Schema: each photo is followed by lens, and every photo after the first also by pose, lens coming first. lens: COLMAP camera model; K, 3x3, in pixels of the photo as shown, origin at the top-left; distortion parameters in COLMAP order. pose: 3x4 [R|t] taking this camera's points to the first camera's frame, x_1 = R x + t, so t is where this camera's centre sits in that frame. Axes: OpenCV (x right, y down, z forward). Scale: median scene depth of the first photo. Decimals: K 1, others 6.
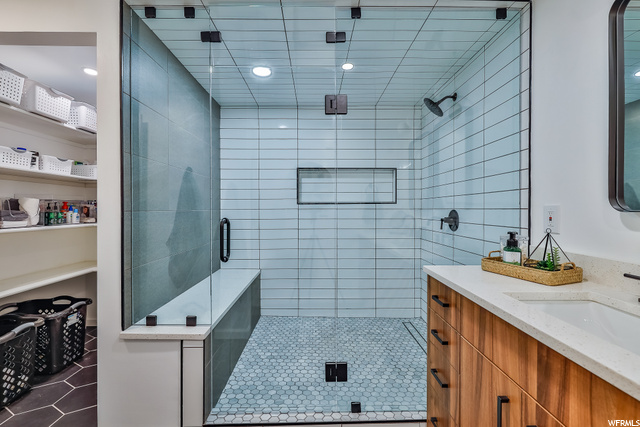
lens RADIAL K [[285.2, 0, 319.9], [0, 285.2, 211.1], [0, 0, 1]] dist [0.004290, -0.000908]
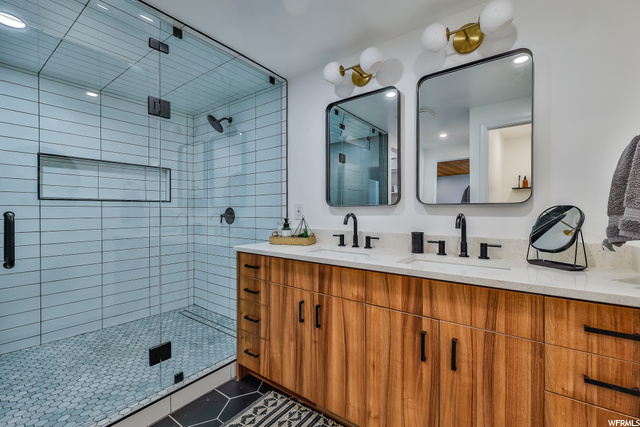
lens RADIAL K [[285.2, 0, 318.1], [0, 285.2, 212.9], [0, 0, 1]] dist [0.004290, -0.000908]
pose [[0.612897, -0.002732, 0.790158, -0.317975], [0.007120, 0.999973, -0.002065, 0.026580], [-0.790131, 0.006892, 0.612900, -0.104604]]
